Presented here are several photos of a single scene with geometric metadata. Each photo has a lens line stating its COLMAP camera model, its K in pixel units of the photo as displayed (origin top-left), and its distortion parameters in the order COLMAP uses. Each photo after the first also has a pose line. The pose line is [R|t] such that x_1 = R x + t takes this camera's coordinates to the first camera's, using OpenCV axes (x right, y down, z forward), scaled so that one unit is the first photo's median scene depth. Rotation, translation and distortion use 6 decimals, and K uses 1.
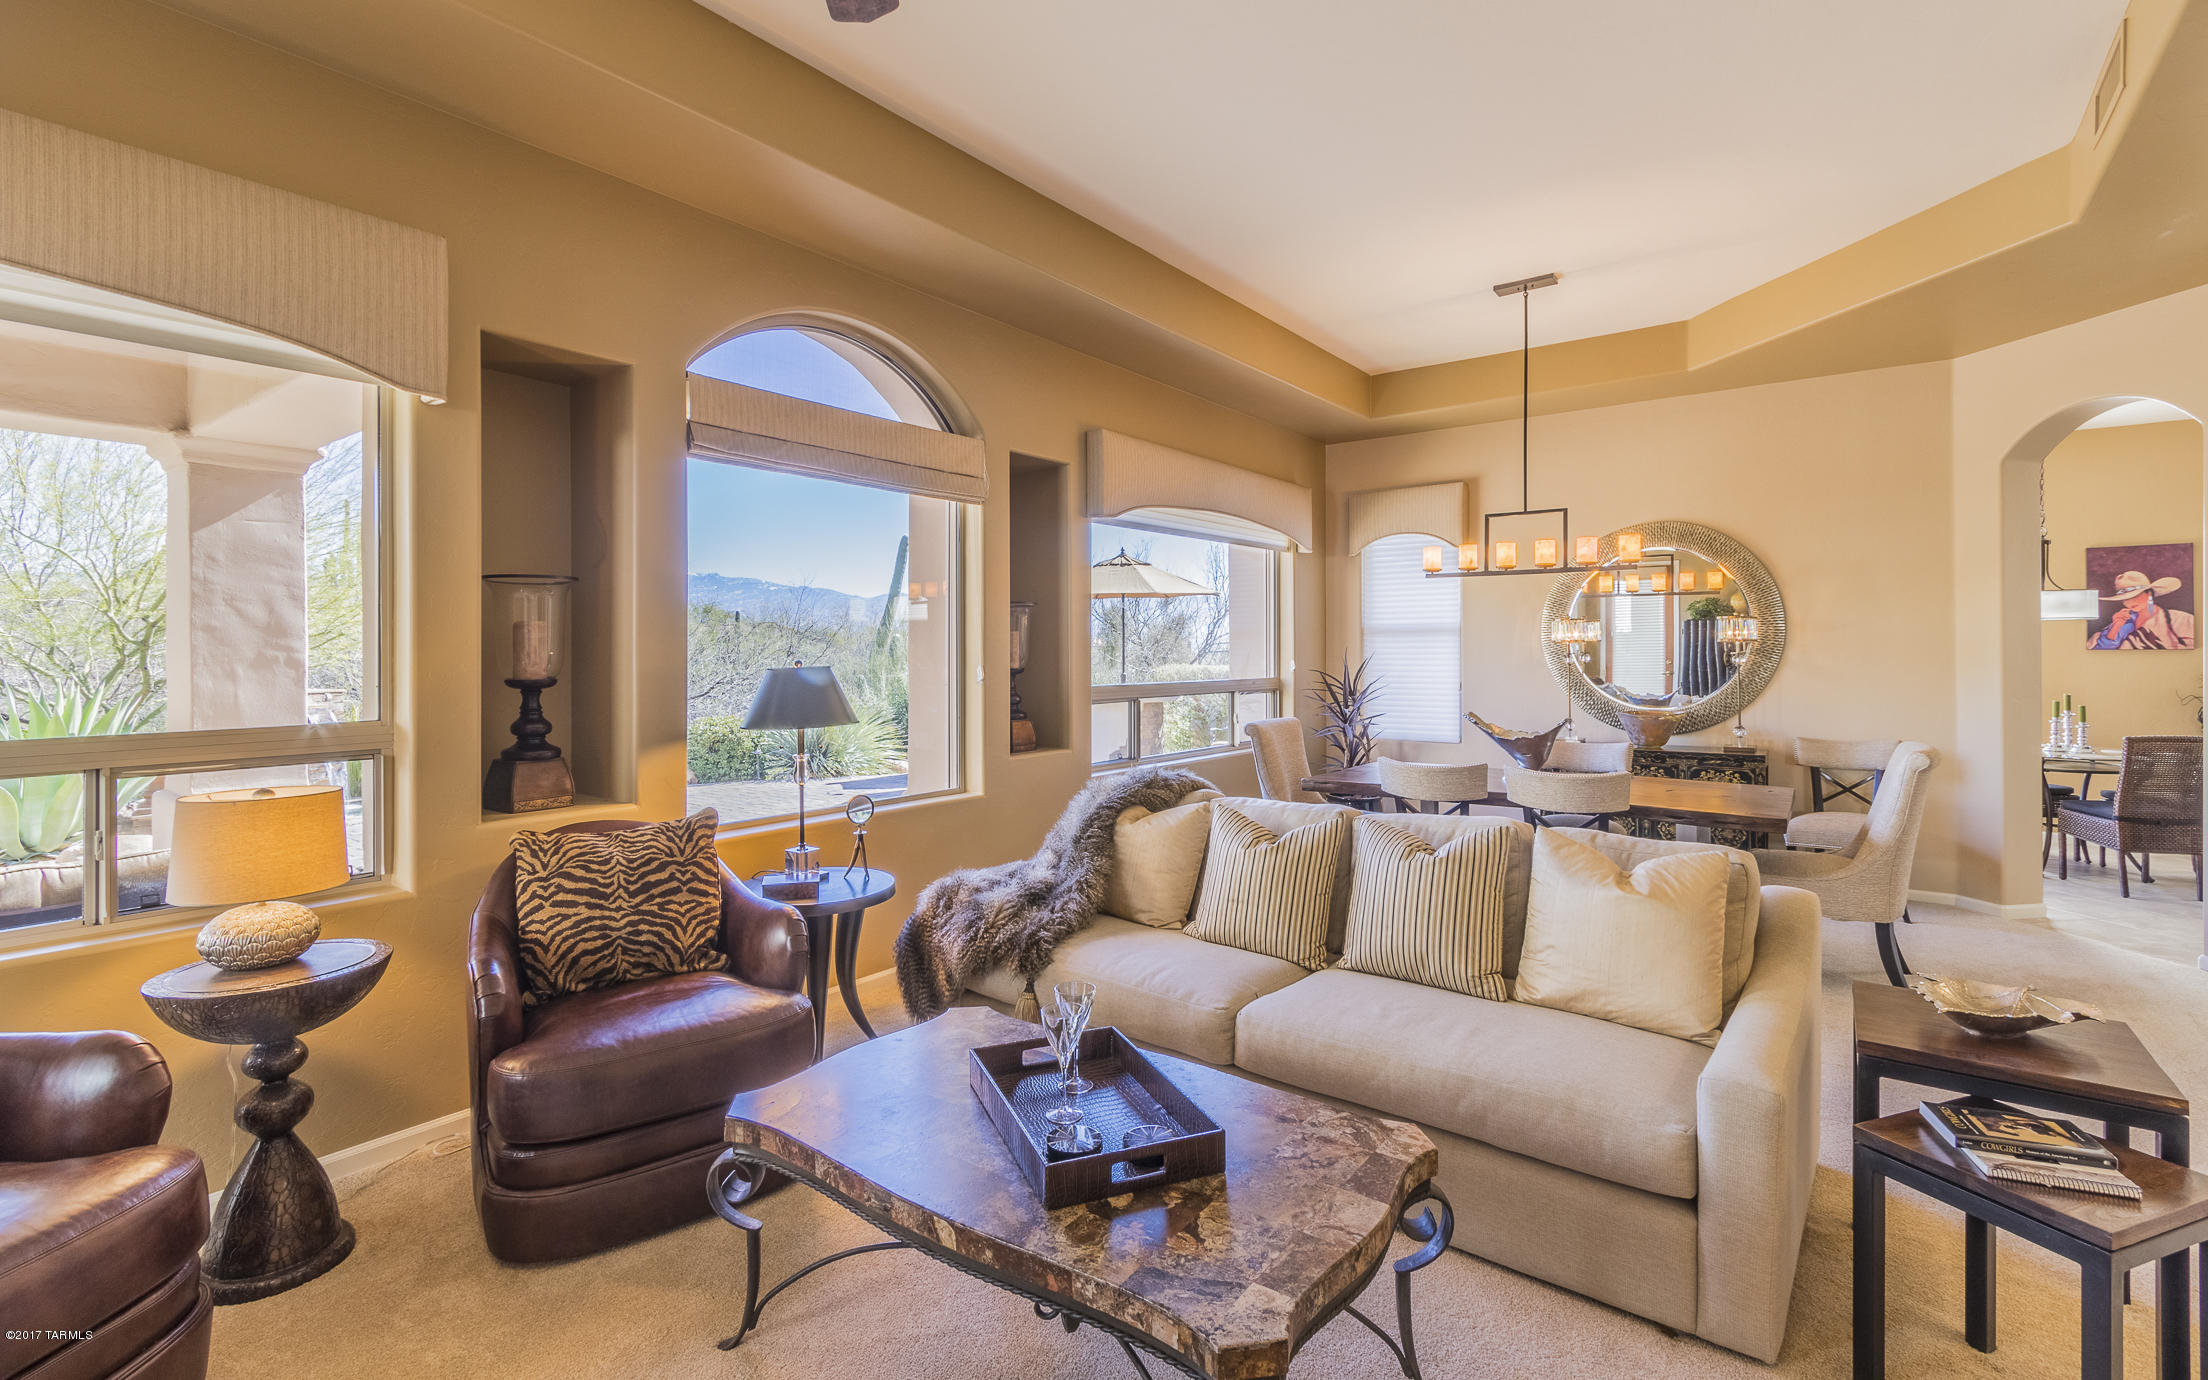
lens RADIAL K [[1011.7, 0, 1095.8], [0, 1011.7, 668.0], [0, 0, 1]] dist [0.003051, 0.000346]
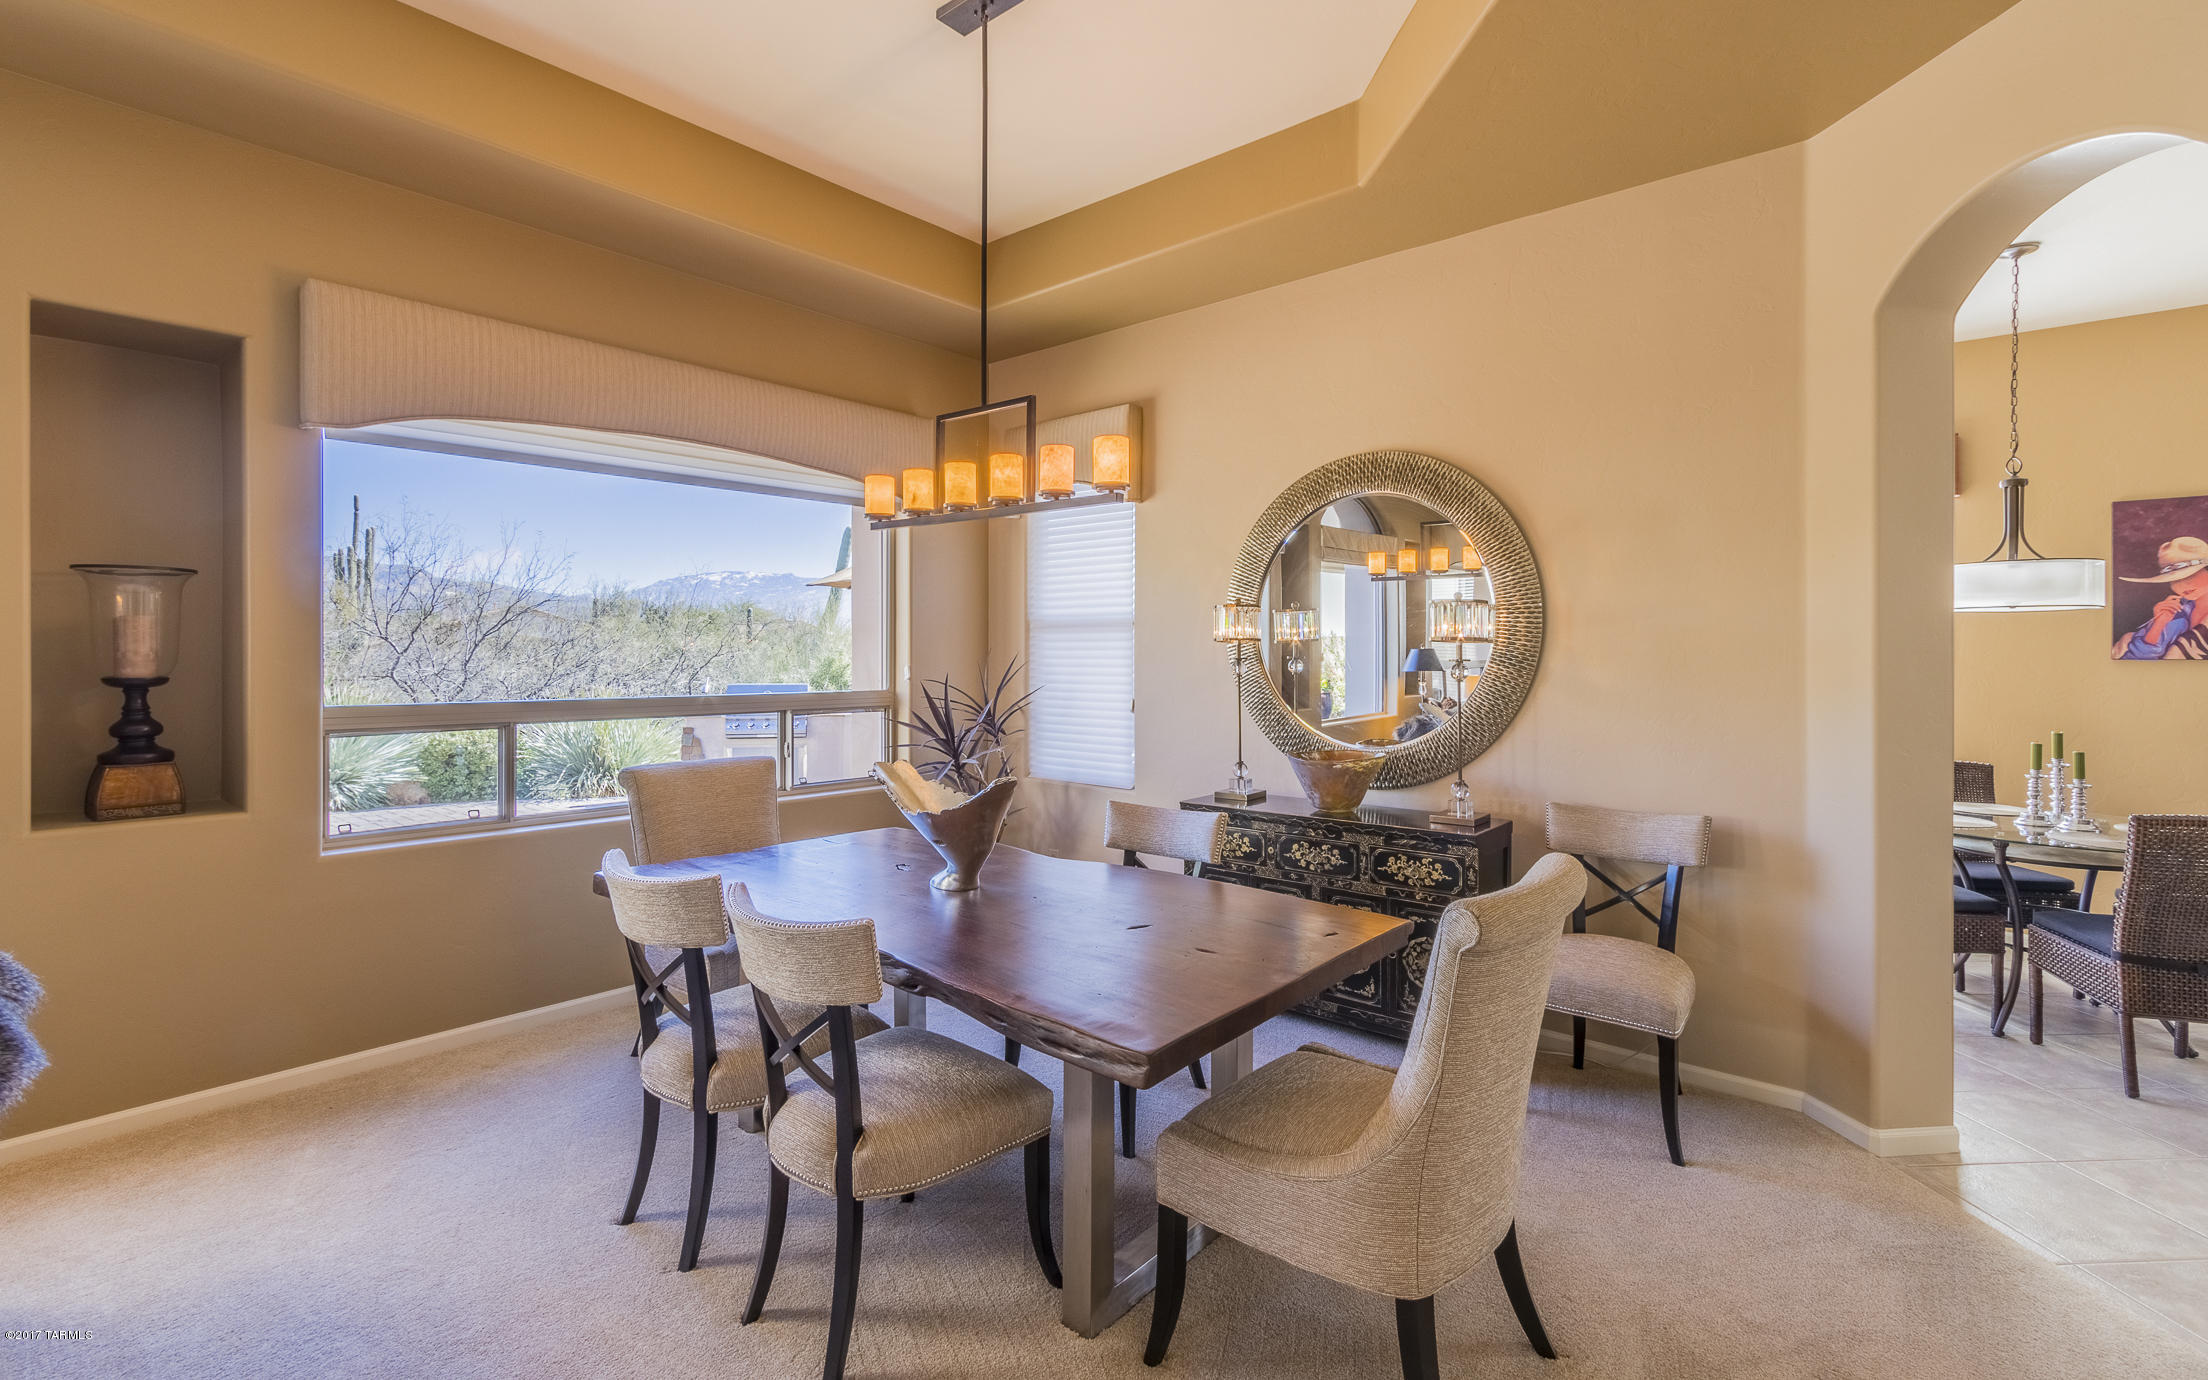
lens RADIAL K [[1011.7, 0, 1095.8], [0, 1011.7, 668.0], [0, 0, 1]] dist [0.003051, 0.000346]
pose [[0.997887, 0.009214, -0.064318, 0.445482], [-0.009205, 0.999958, 0.000438, -0.008242], [0.064319, 0.000155, 0.997929, 0.375081]]
